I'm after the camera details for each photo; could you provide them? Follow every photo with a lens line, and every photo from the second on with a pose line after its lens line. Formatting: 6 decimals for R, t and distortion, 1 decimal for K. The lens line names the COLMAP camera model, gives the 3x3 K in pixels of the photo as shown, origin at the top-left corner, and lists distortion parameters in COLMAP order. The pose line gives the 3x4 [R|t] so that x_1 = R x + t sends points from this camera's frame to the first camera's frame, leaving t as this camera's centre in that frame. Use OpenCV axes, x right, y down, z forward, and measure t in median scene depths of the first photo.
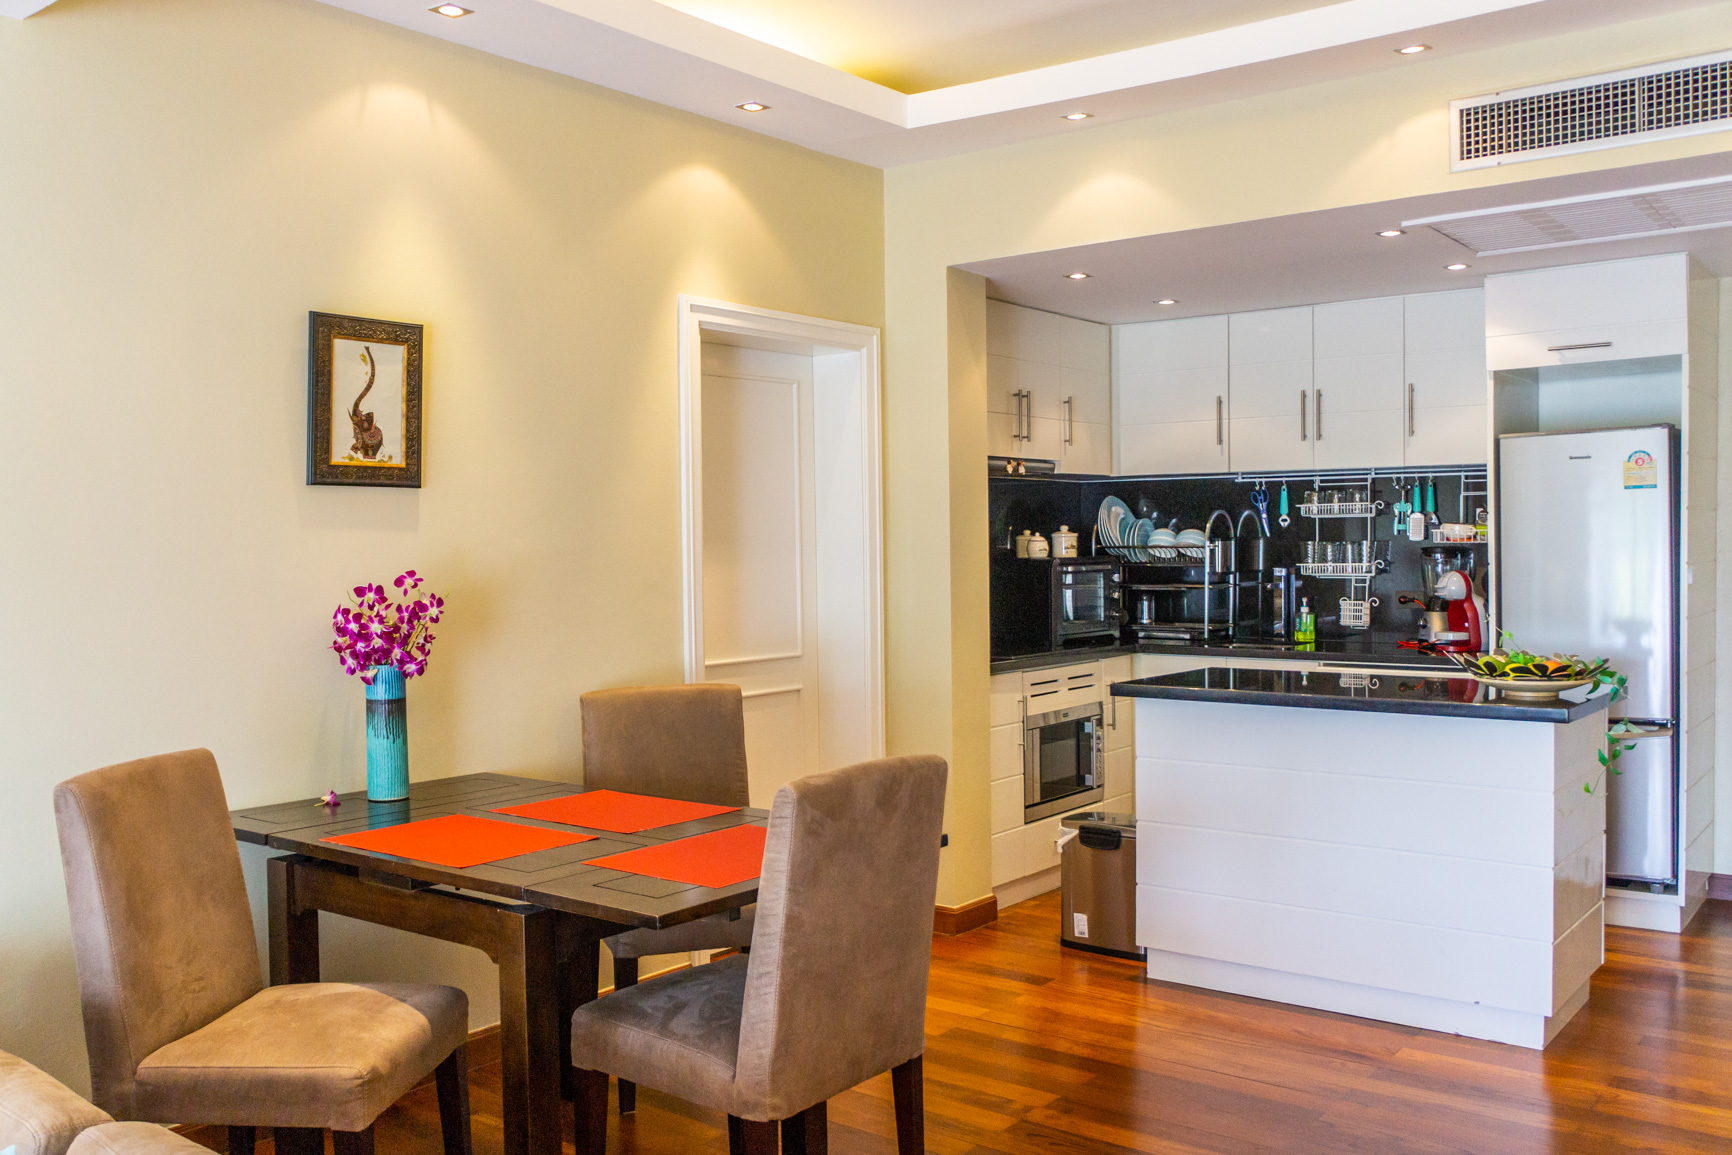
lens RADIAL K [[1488.6, 0, 868.9], [0, 1488.6, 577.2], [0, 0, 1]] dist [-0.032229, 0.011726]
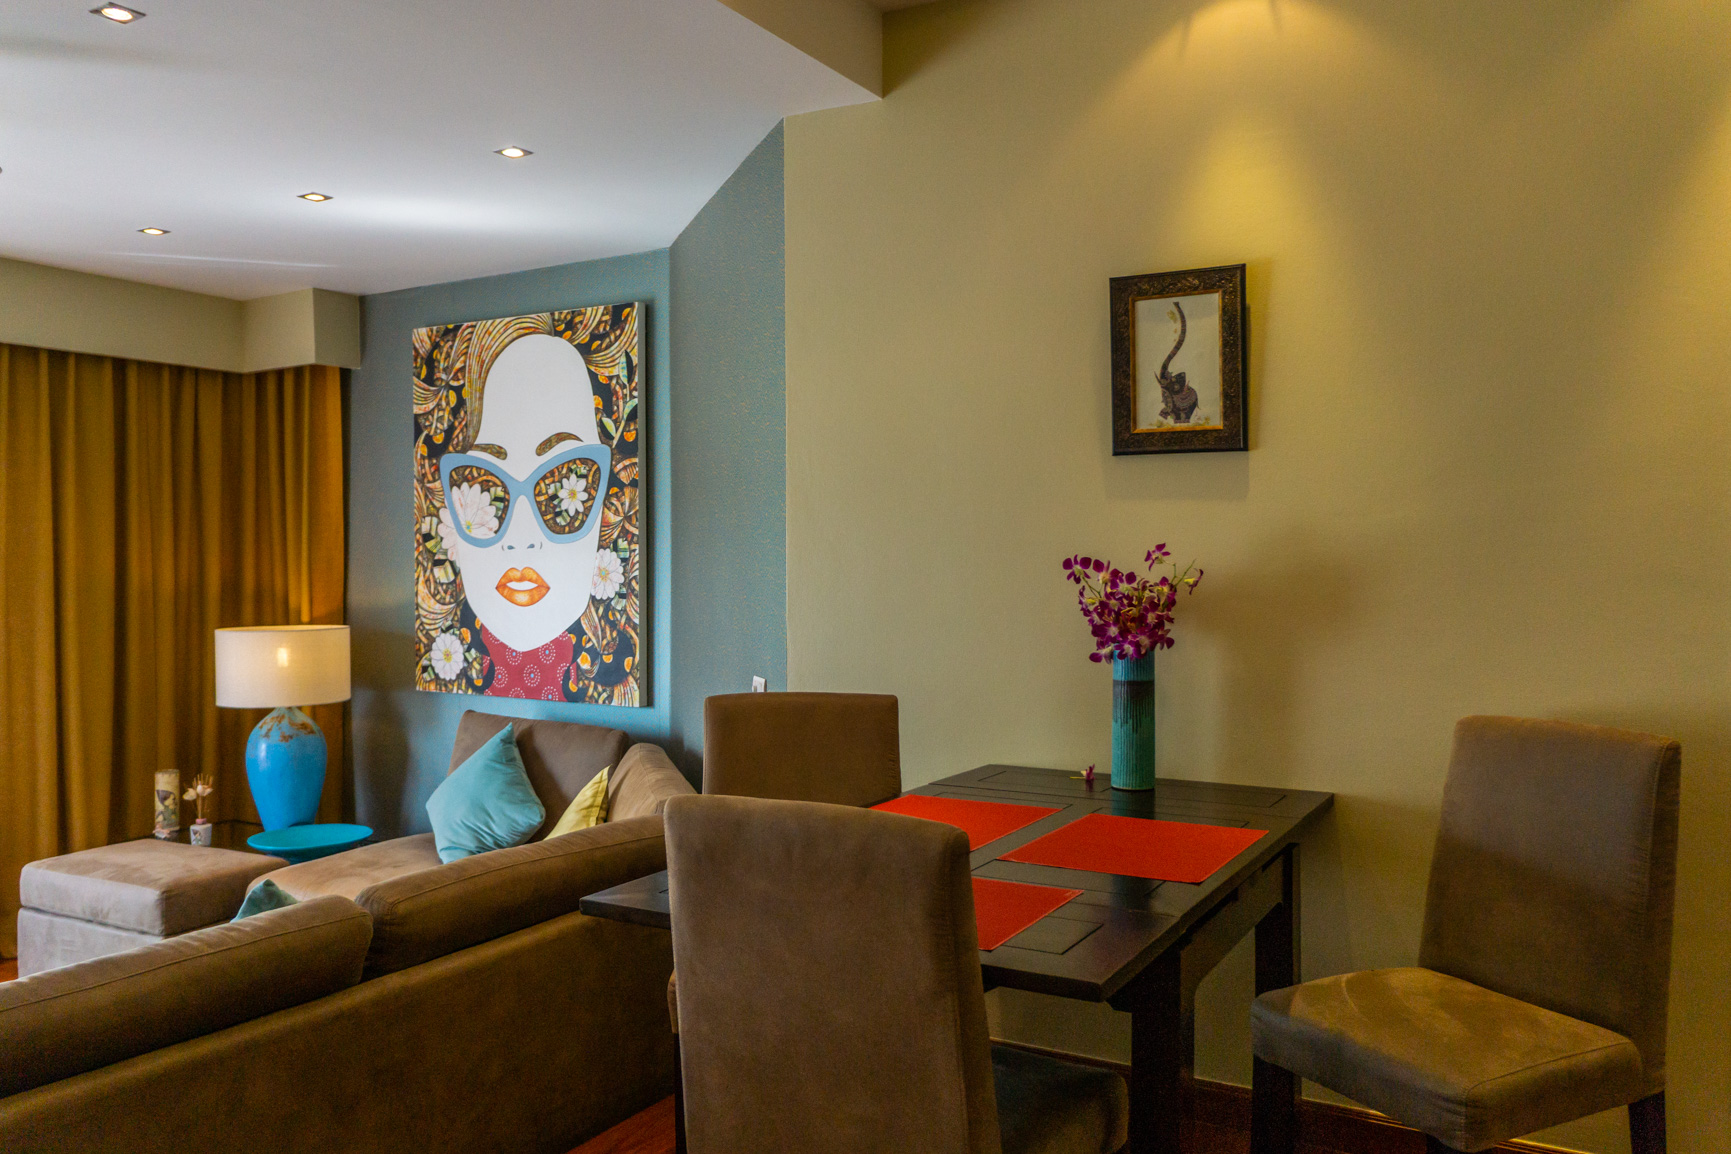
lens RADIAL K [[1339.4, 0, 872.7], [0, 1339.4, 581.2], [0, 0, 1]] dist [-0.010495, 0.008043]
pose [[0.137965, 0.032709, -0.989897, 0.331306], [-0.021888, 0.999311, 0.029970, -0.001563], [0.990195, 0.017533, 0.138586, 0.495359]]
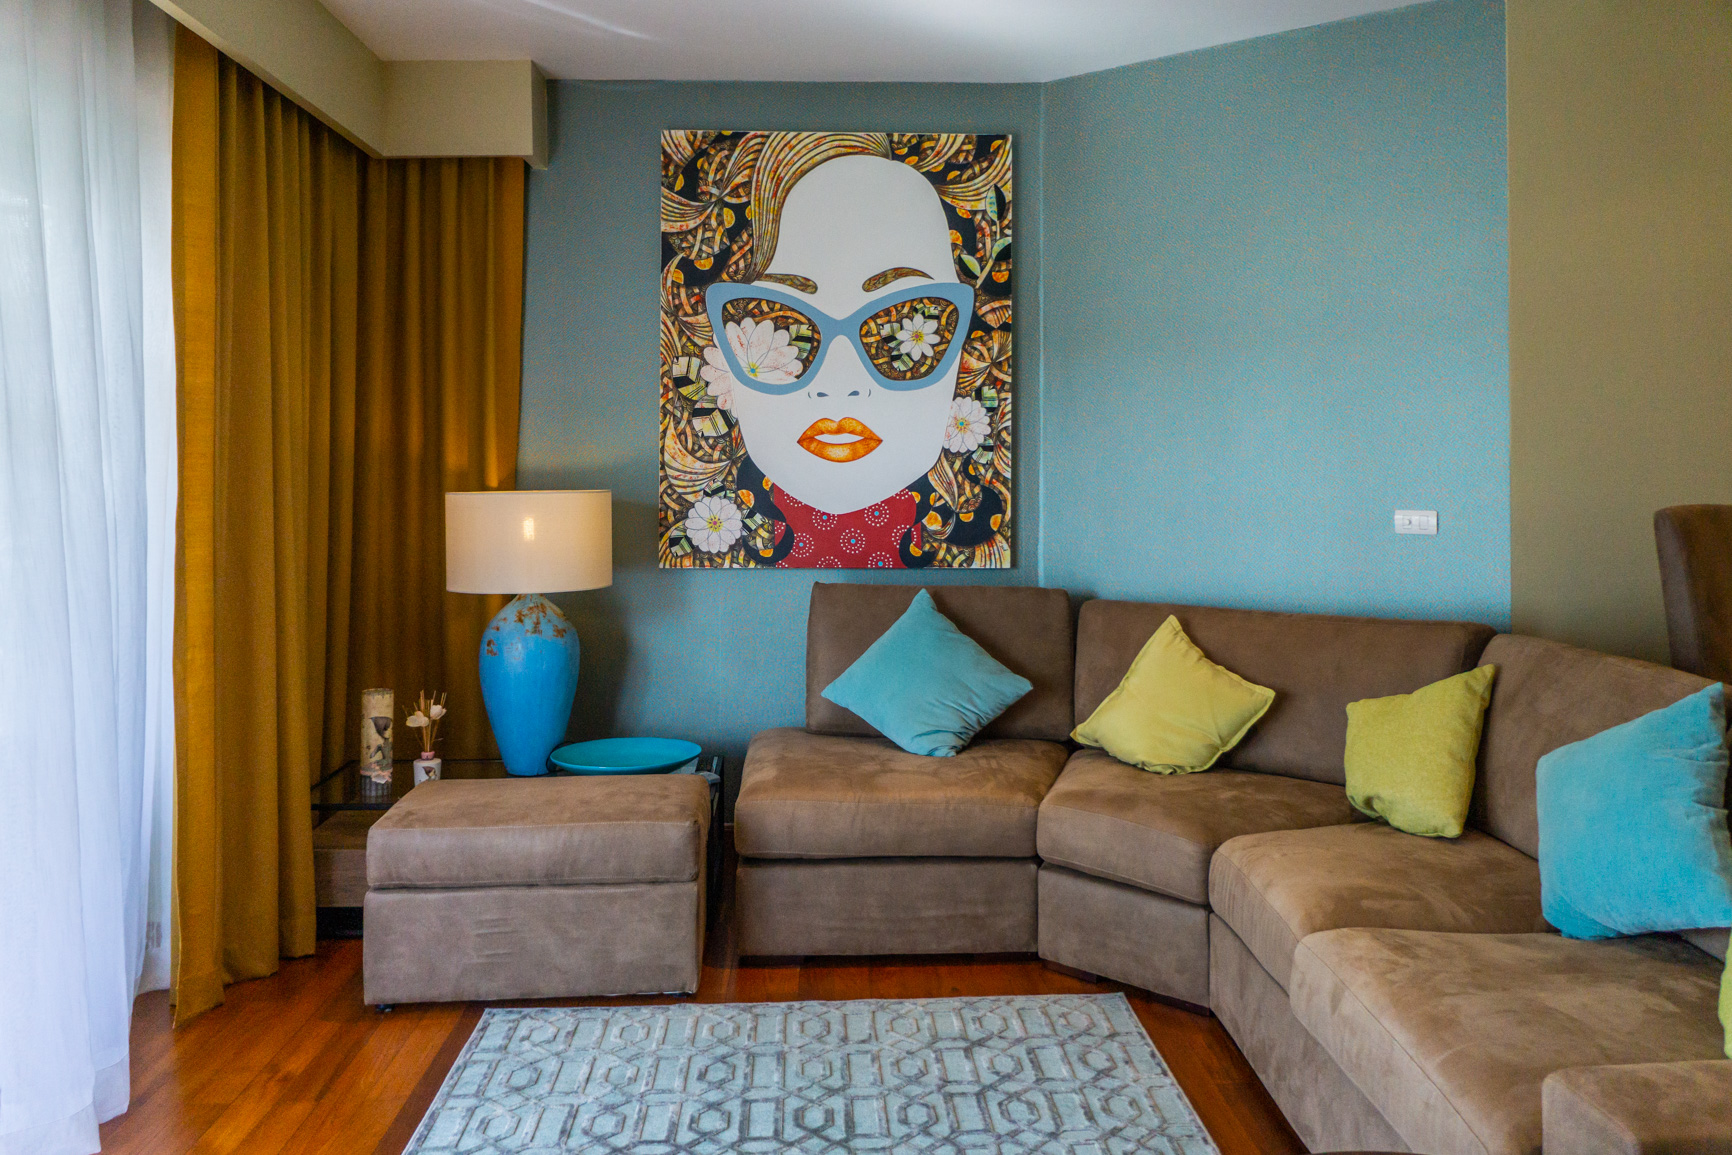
lens RADIAL K [[1340.2, 0, 893.6], [0, 1340.2, 465.0], [0, 0, 1]] dist [-0.010495, 0.008043]
pose [[0.656428, 0.009183, -0.754333, -0.029967], [-0.024669, 0.999652, -0.009298, 0.065250], [0.753985, 0.024712, 0.656426, -0.208671]]
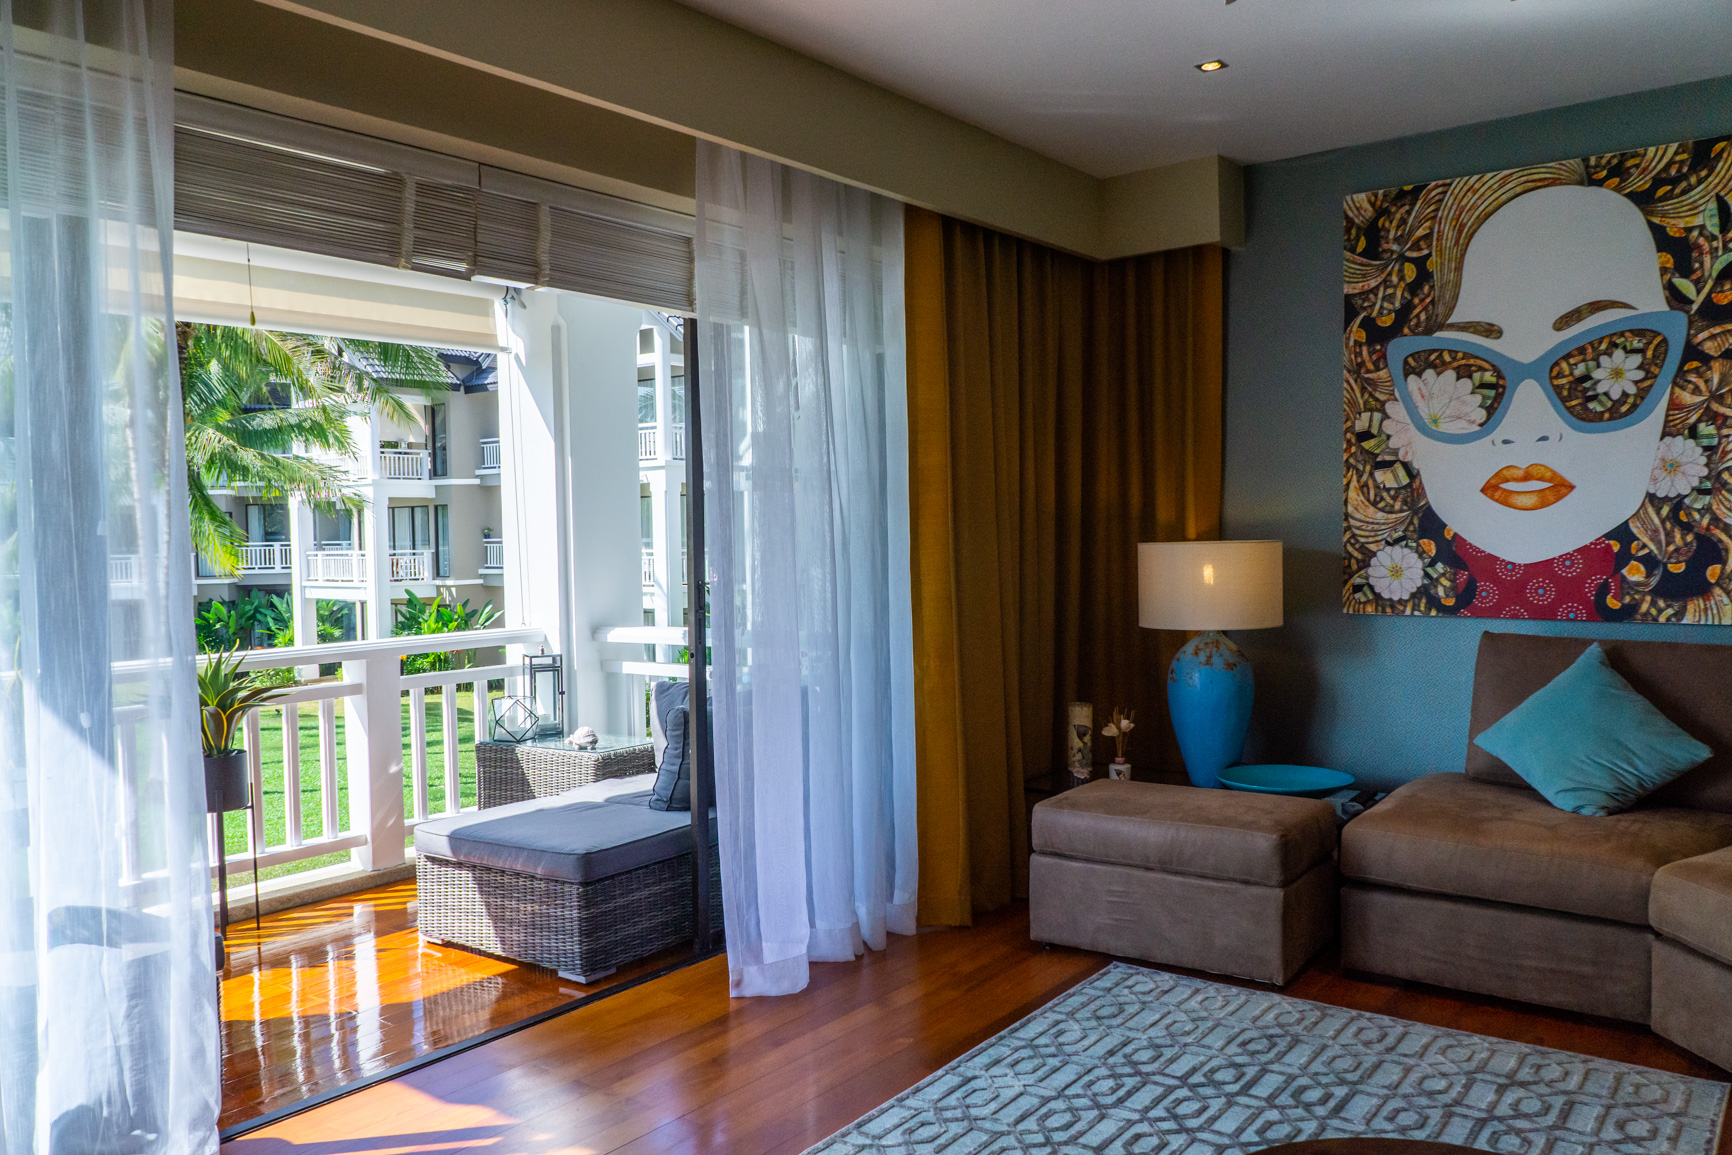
lens RADIAL K [[1340.2, 0, 879.5], [0, 1340.2, 582.9], [0, 0, 1]] dist [-0.010495, 0.008043]
pose [[0.013704, 0.056877, -0.998287, 0.142930], [-0.005250, 0.998371, 0.056810, 0.055797], [0.999892, 0.004463, 0.013980, -0.077965]]
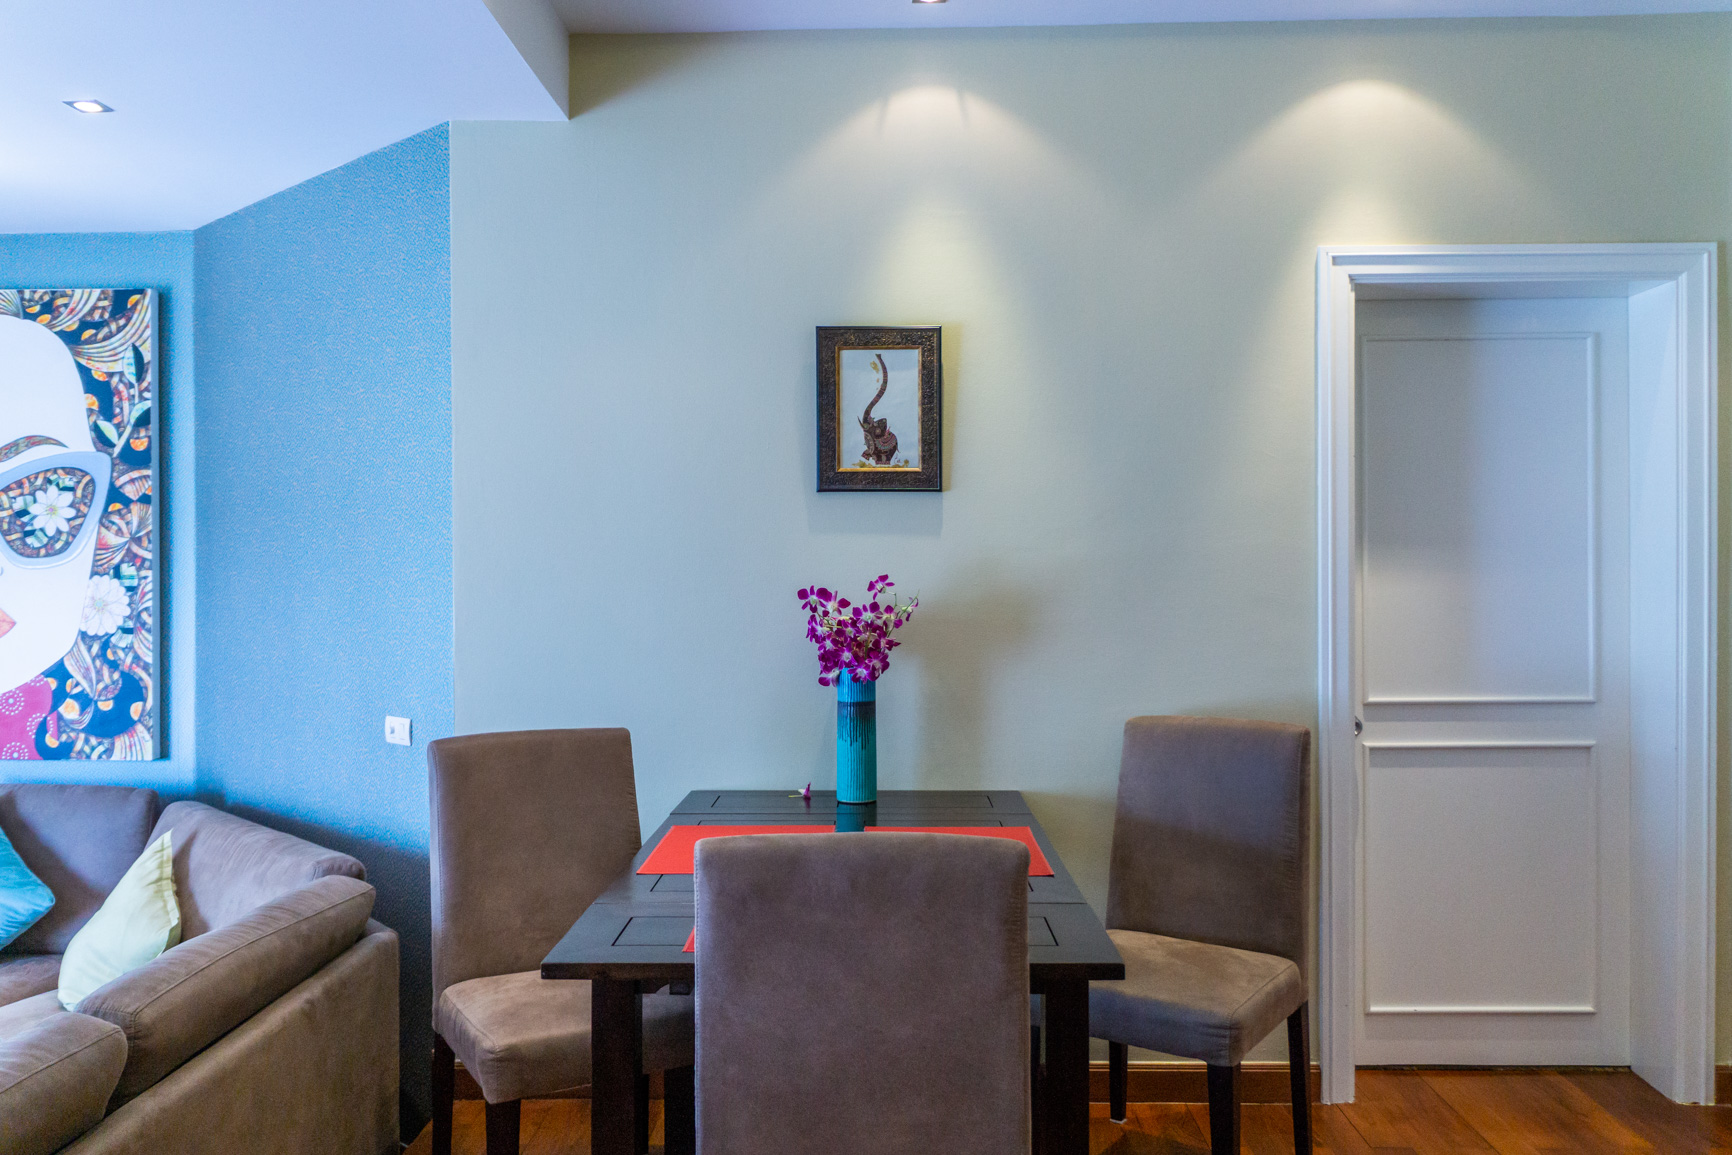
lens RADIAL K [[1340.2, 0, 873.0], [0, 1340.2, 577.8], [0, 0, 1]] dist [-0.010495, 0.008043]
pose [[0.598816, 0.016338, -0.800720, 0.281250], [-0.022226, 0.999746, 0.003777, -0.004027], [0.800578, 0.015535, 0.599027, 0.317943]]
